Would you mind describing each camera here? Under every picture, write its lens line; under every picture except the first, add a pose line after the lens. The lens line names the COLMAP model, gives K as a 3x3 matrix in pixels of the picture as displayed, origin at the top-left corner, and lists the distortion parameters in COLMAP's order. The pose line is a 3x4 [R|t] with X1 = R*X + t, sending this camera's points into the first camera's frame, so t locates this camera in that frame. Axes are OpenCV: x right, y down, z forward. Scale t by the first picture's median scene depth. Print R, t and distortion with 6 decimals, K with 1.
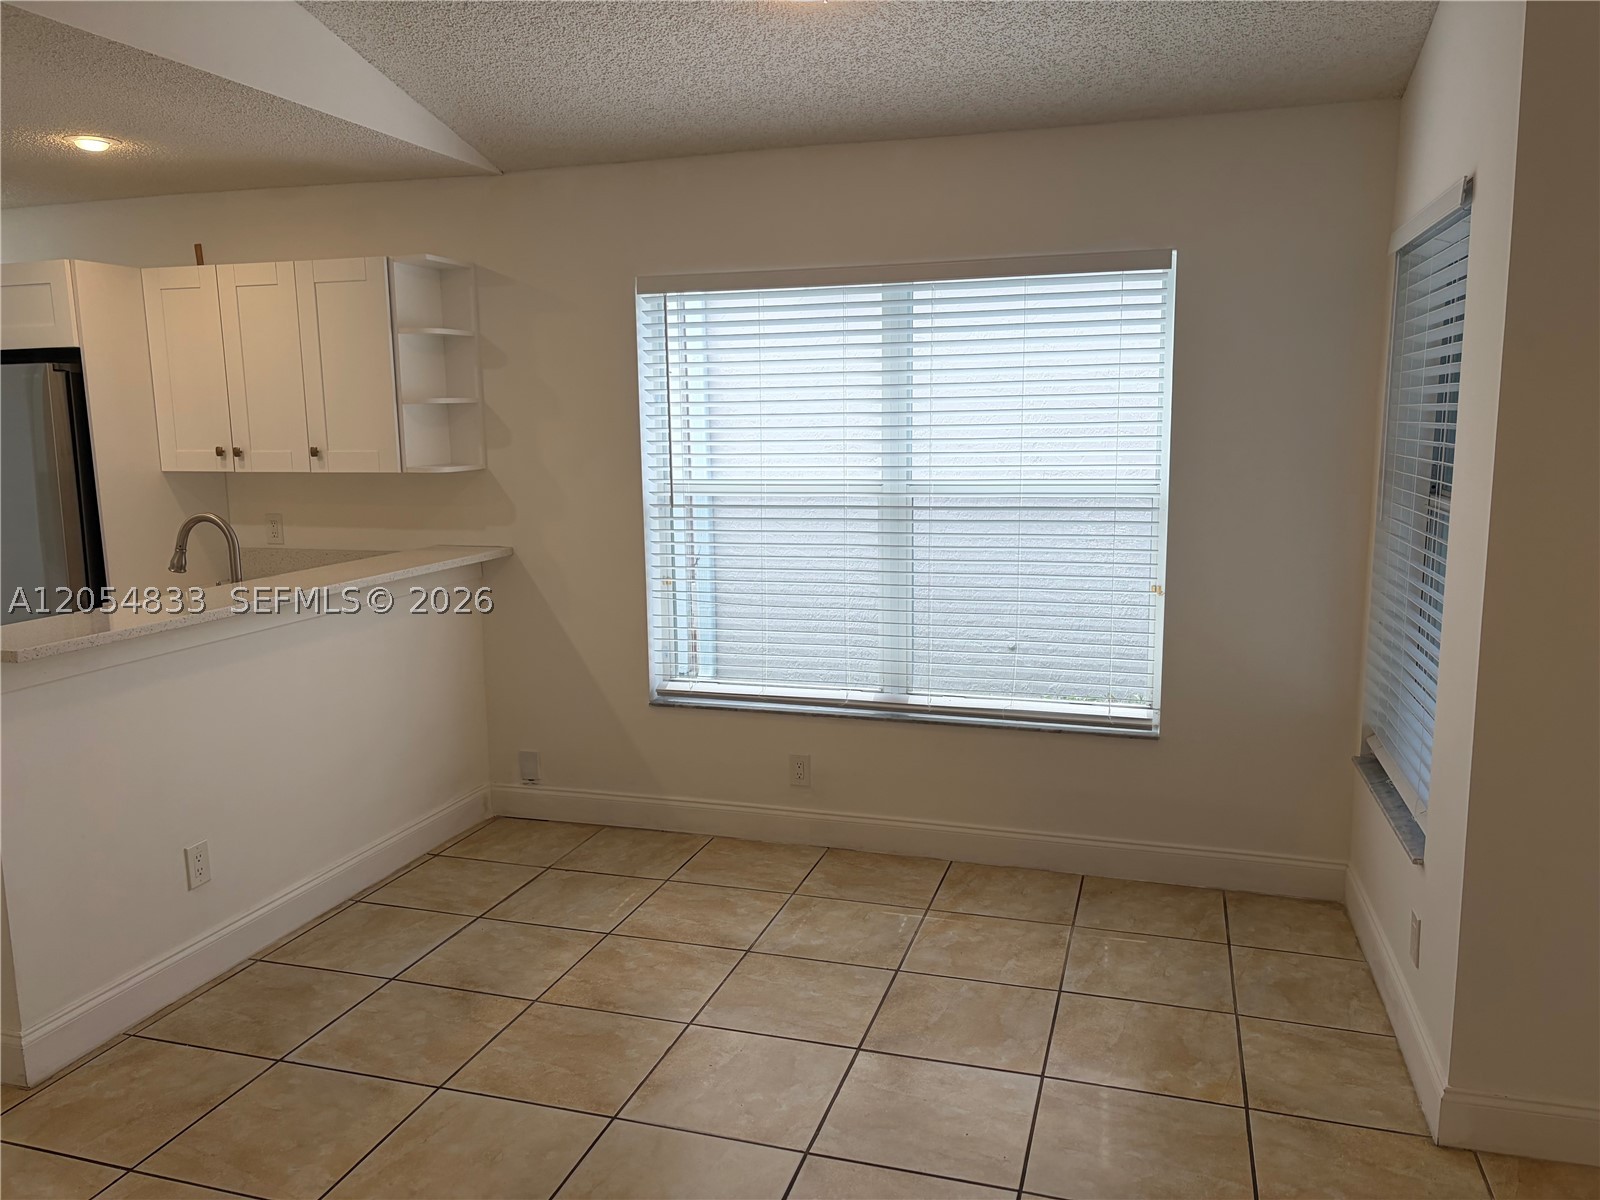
lens RADIAL K [[1221.3, 0, 795.3], [0, 1221.3, 607.2], [0, 0, 1]] dist [0.031519, -0.026039]
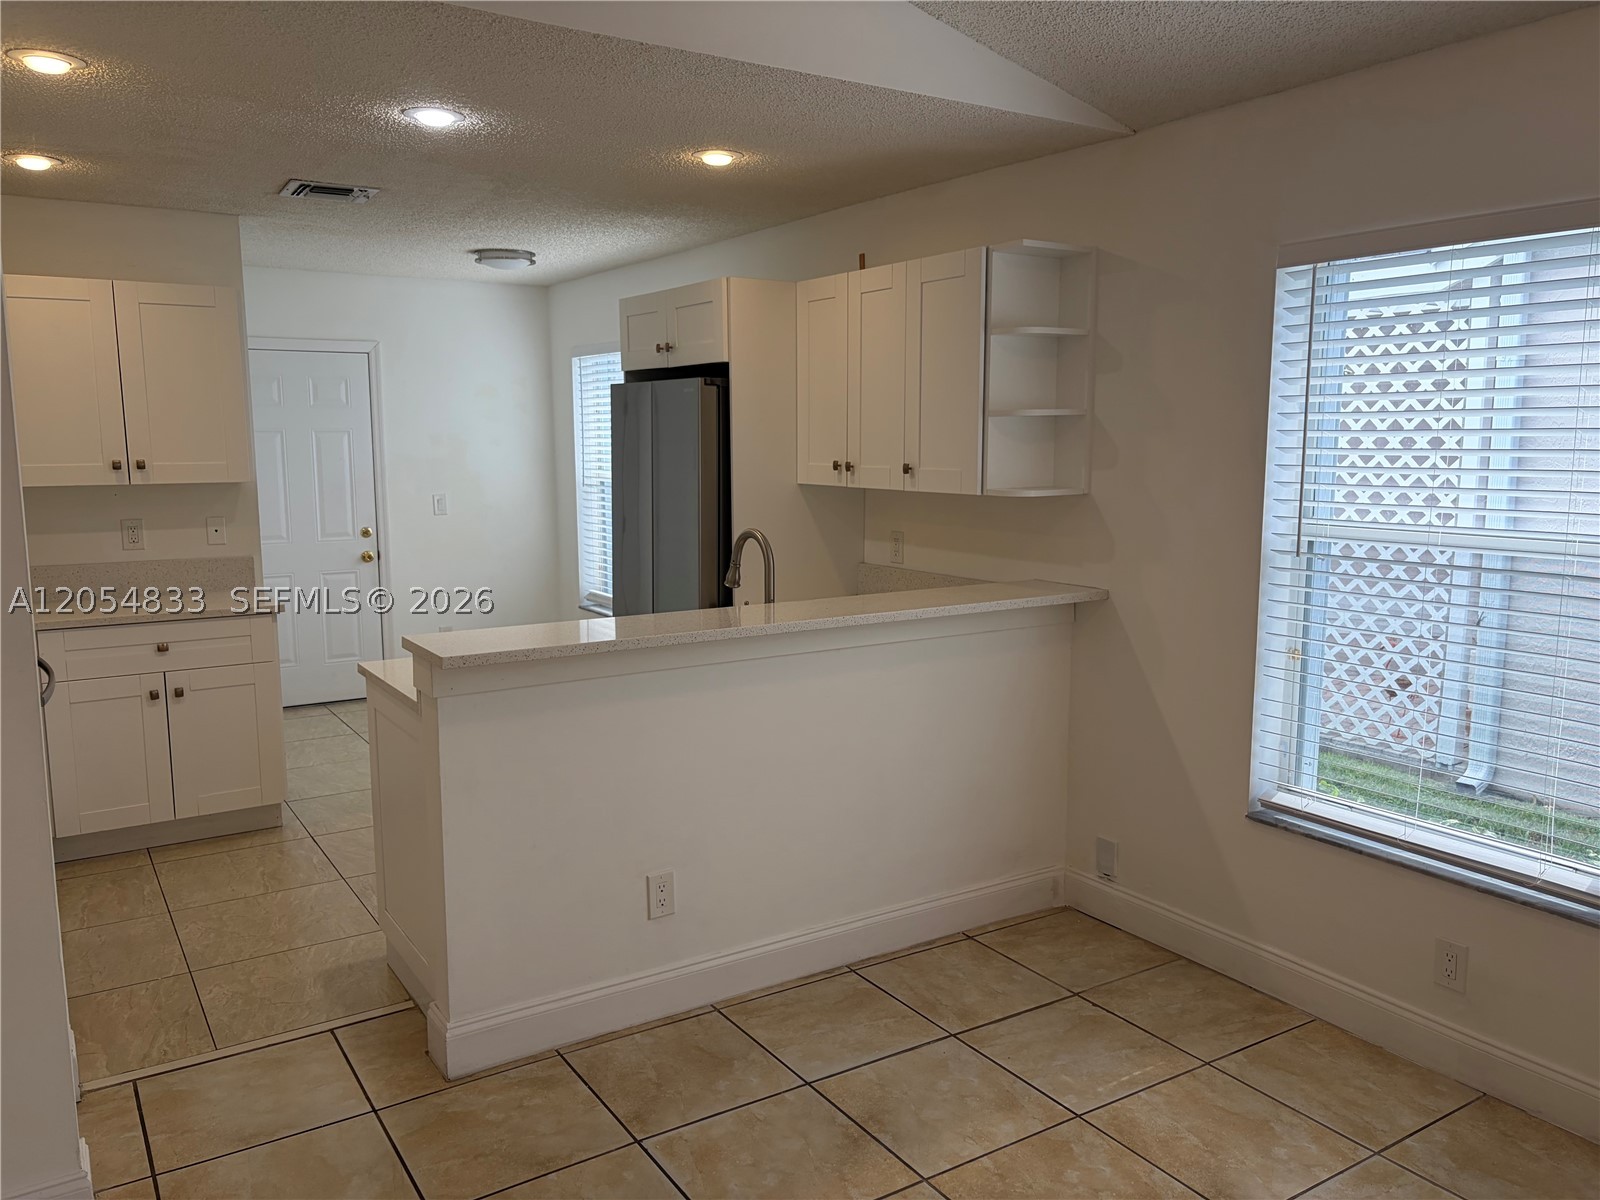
lens RADIAL K [[1221.3, 0, 795.3], [0, 1221.3, 607.2], [0, 0, 1]] dist [0.031519, -0.026039]
pose [[0.762691, 0.103105, -0.638491, 0.145700], [-0.107578, 0.993683, 0.031959, -0.045224], [0.637753, 0.044313, 0.768965, 0.255830]]
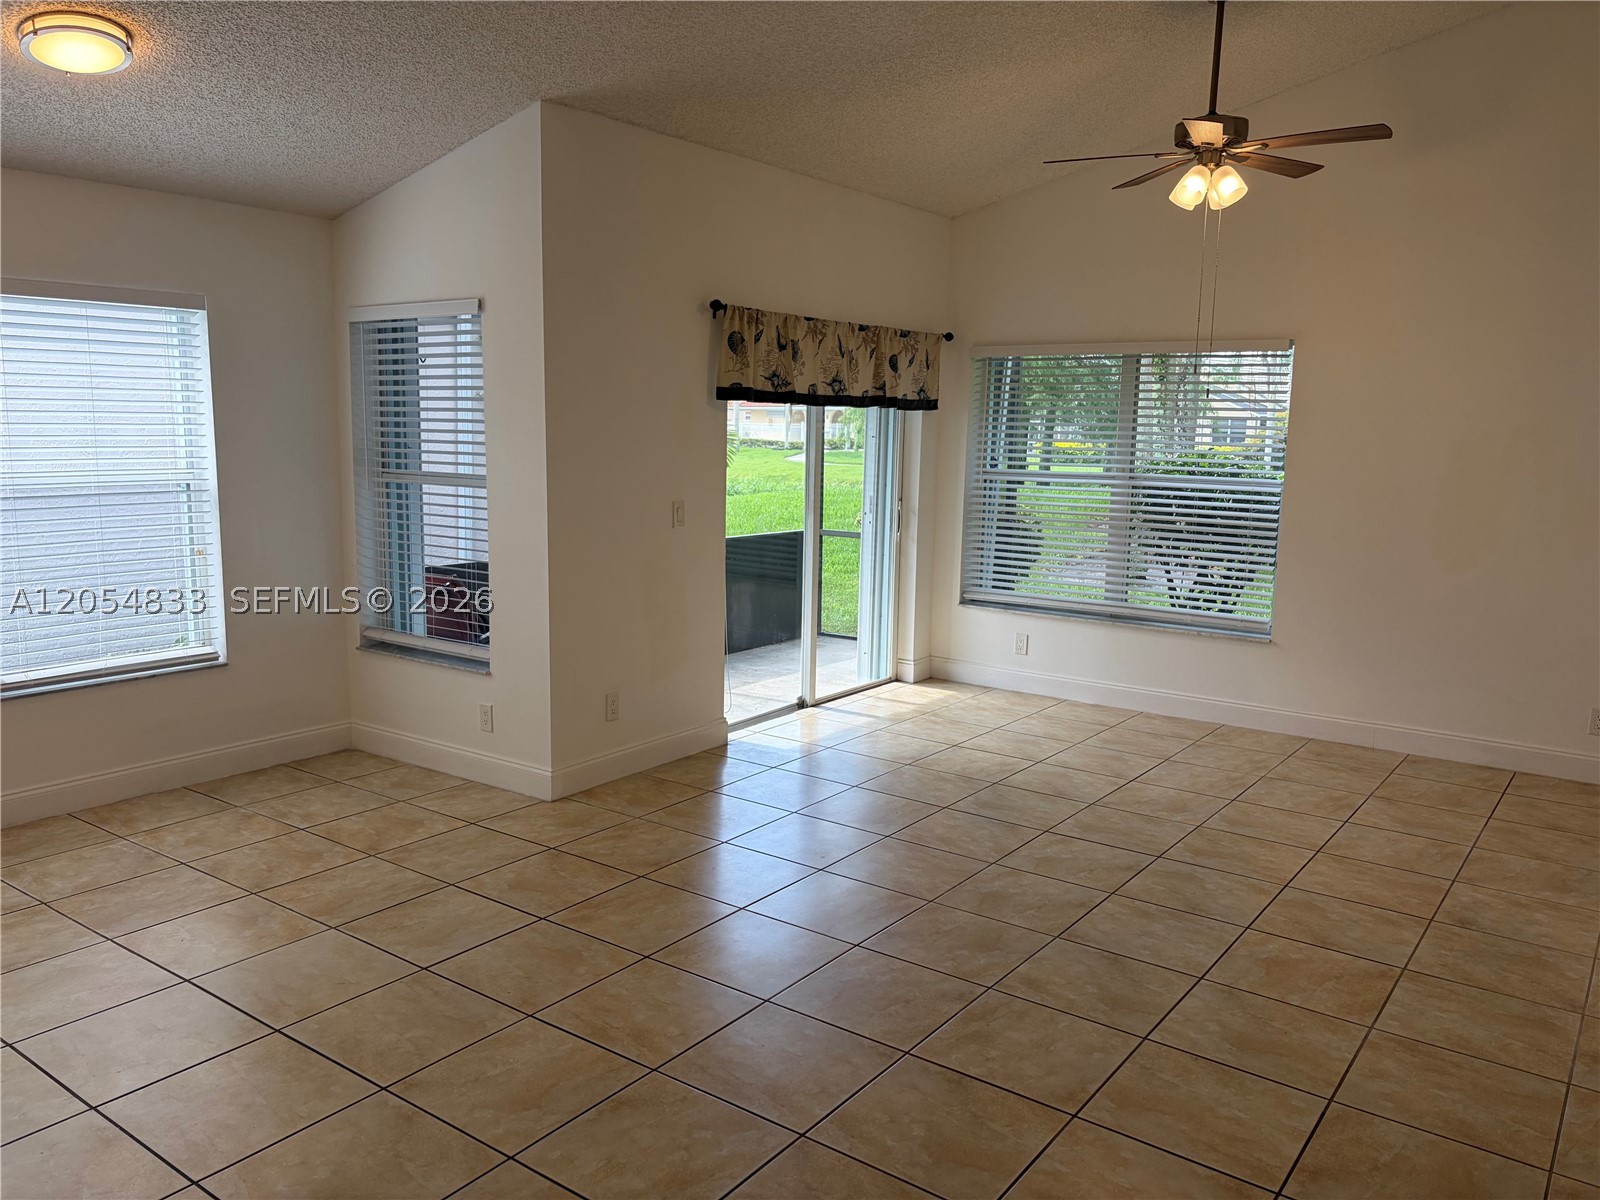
lens RADIAL K [[1221.3, 0, 795.3], [0, 1221.3, 607.2], [0, 0, 1]] dist [0.031519, -0.026039]
pose [[0.328306, -0.130754, 0.935478, -0.717888], [0.134454, 0.986757, 0.090735, 0.008706], [-0.934953, 0.095989, 0.341539, -0.026975]]
